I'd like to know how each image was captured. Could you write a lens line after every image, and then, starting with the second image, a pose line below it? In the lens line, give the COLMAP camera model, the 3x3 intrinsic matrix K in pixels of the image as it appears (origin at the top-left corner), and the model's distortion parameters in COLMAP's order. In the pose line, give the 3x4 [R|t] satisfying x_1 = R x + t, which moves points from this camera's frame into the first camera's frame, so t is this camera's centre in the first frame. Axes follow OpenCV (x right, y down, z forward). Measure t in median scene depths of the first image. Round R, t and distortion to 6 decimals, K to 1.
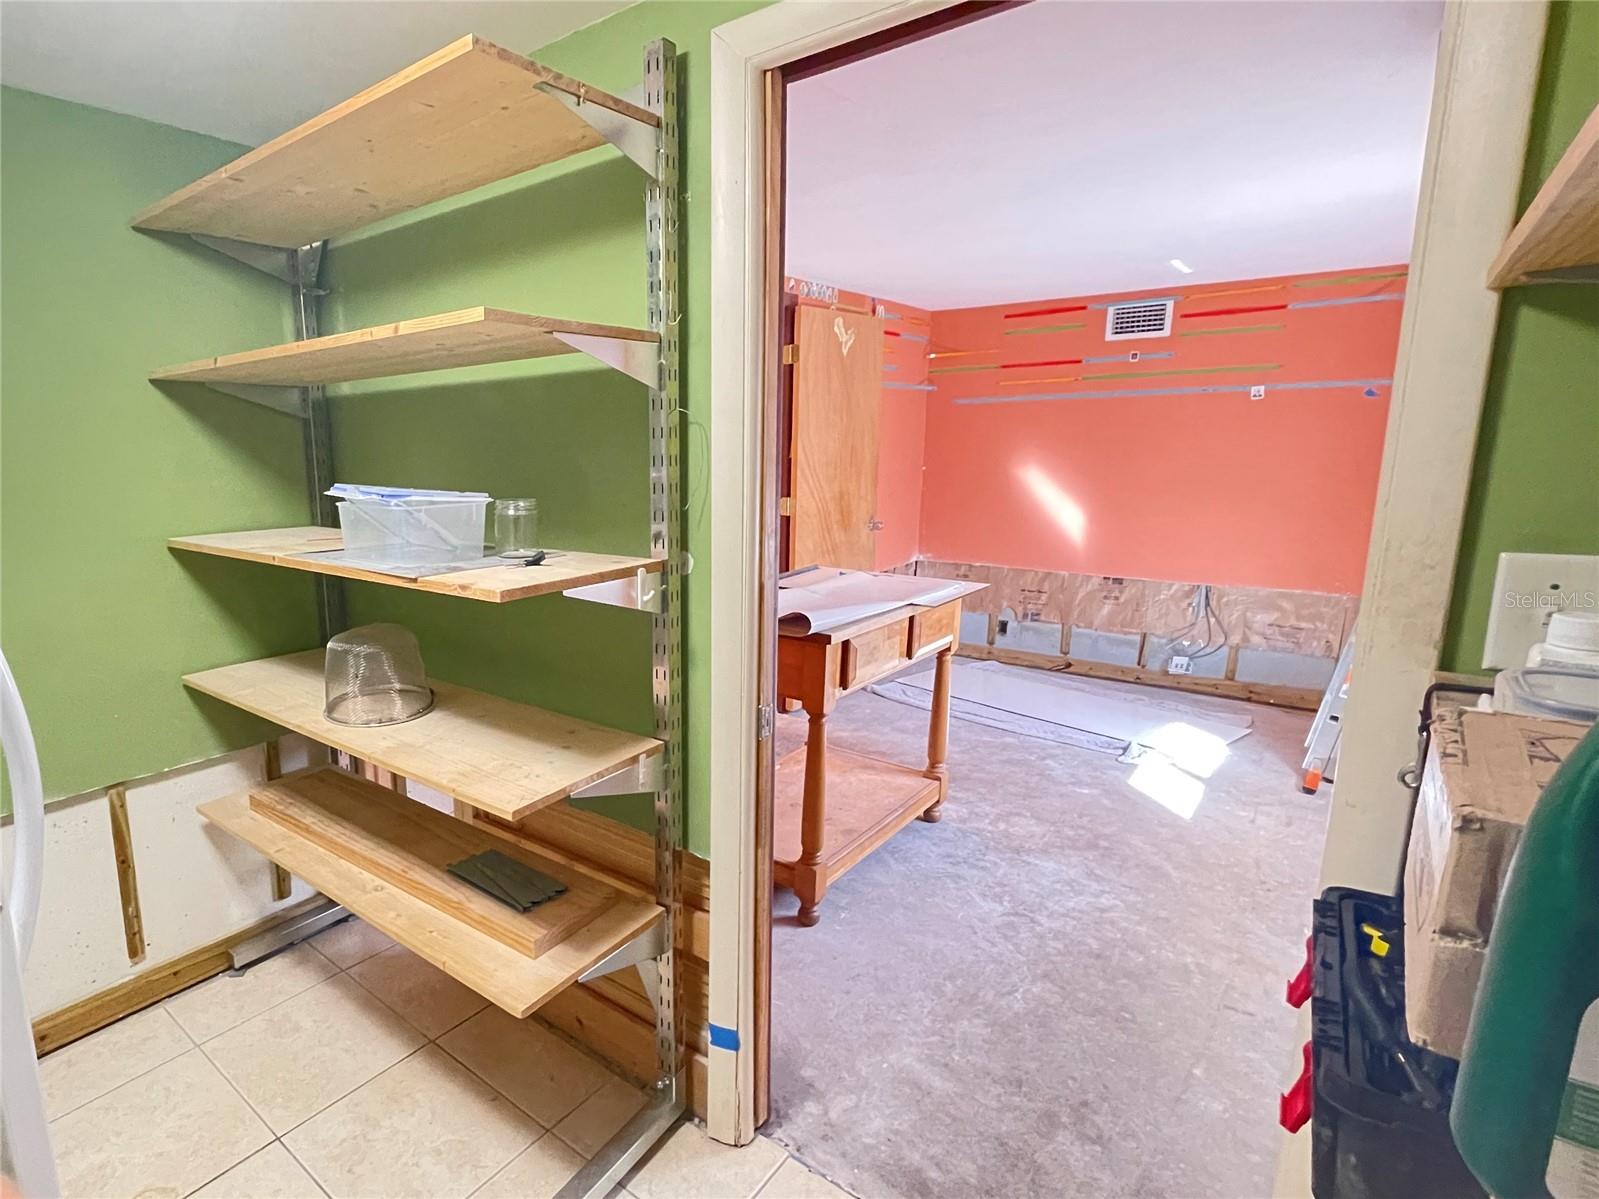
lens RADIAL K [[841.4, 0, 570.4], [0, 841.4, 597.7], [0, 0, 1]] dist [0.000036, 0.000507]
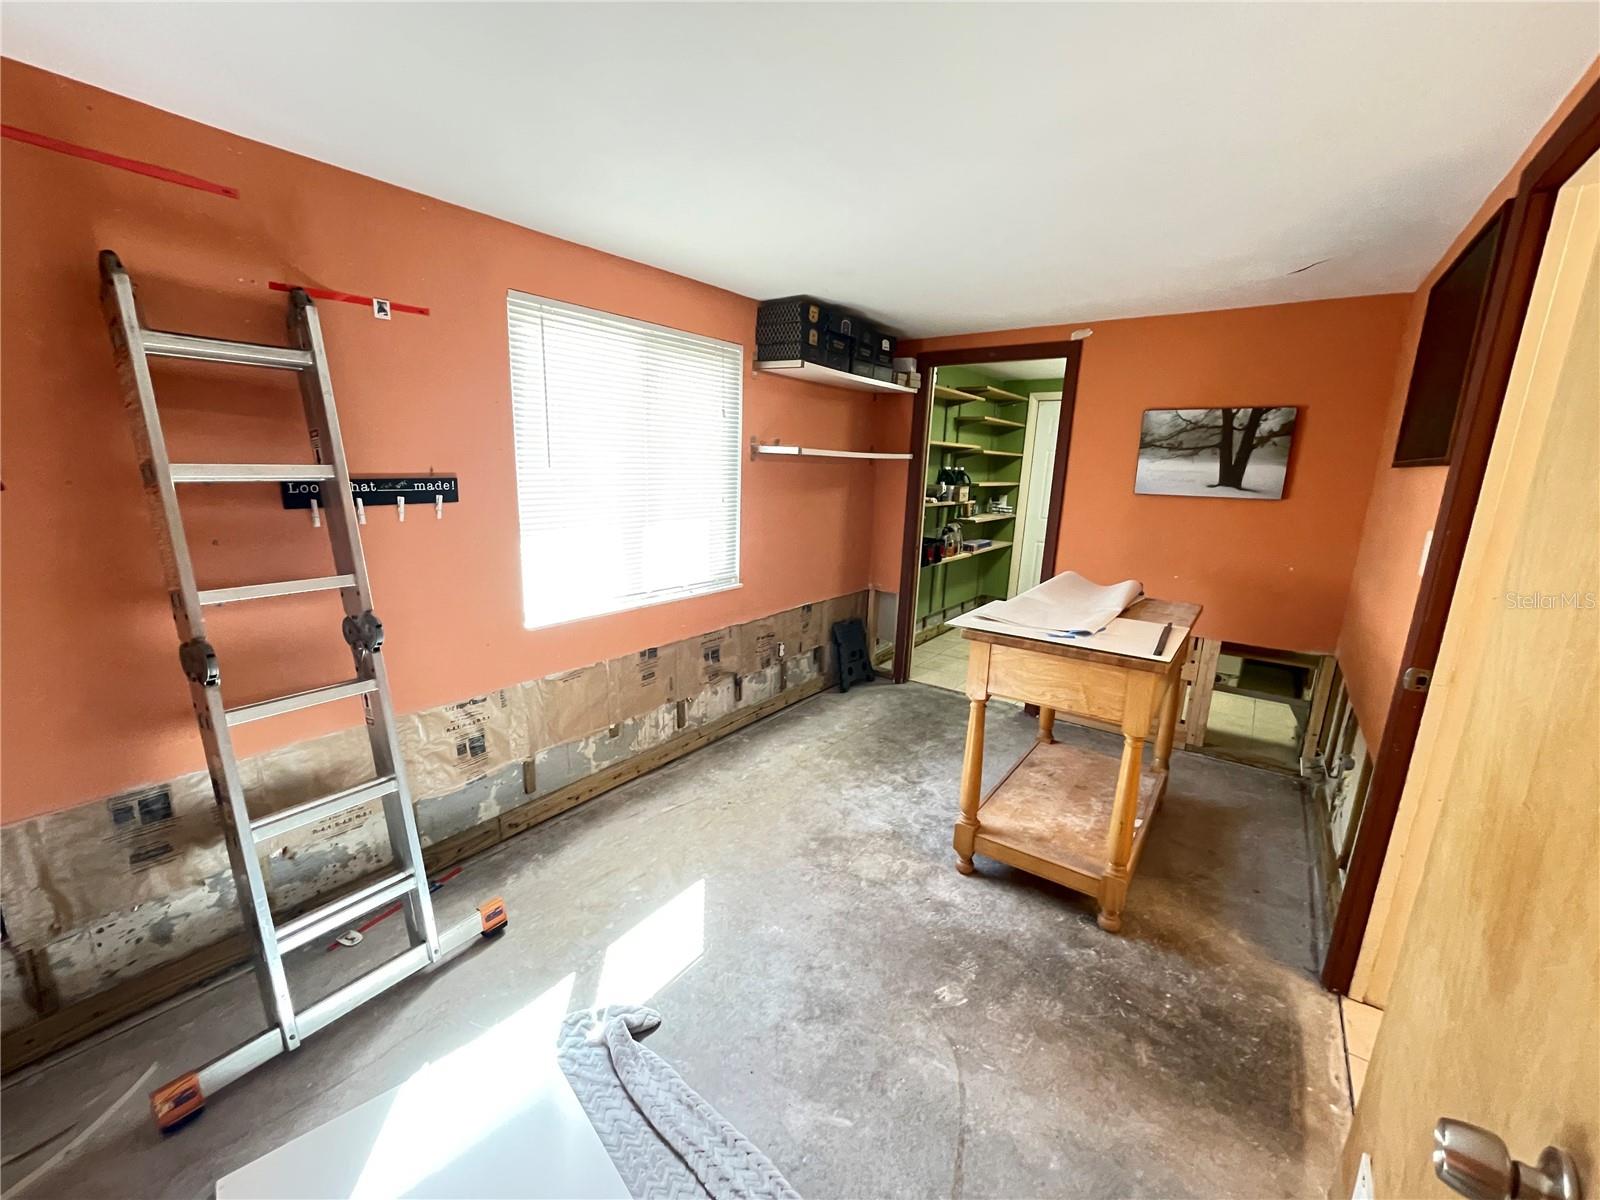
lens RADIAL K [[645.5, 0, 803.3], [0, 645.5, 599.7], [0, 0, 1]] dist [-0.000958, -0.000170]
pose [[-0.989953, 0.015977, -0.140489, 0.719892], [-0.039706, 0.922202, 0.384664, -0.300654], [0.135705, 0.386377, -0.912303, 1.549230]]
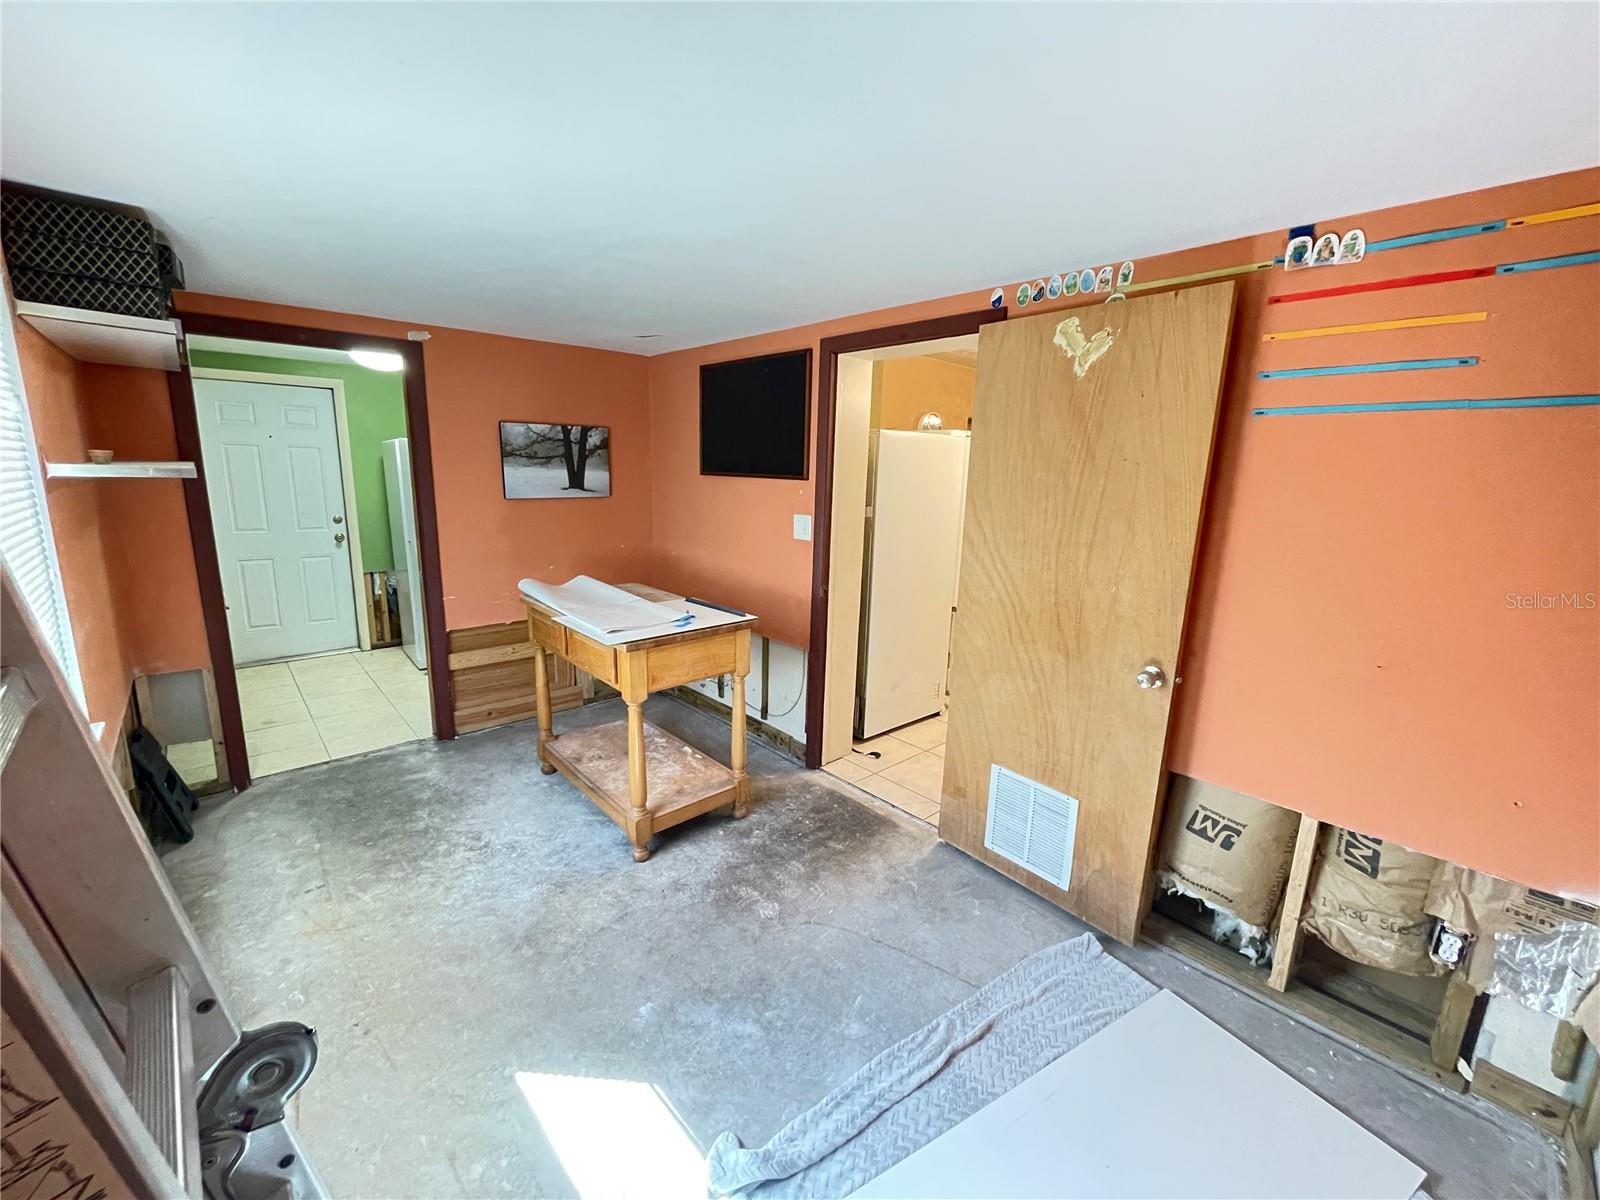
lens RADIAL K [[645.5, 0, 803.3], [0, 645.5, 599.7], [0, 0, 1]] dist [-0.000958, -0.000170]
pose [[-0.060850, 0.217371, -0.974191, 1.147117], [-0.205619, 0.952336, 0.225338, -0.270514], [0.976738, 0.214024, -0.013254, 1.155482]]
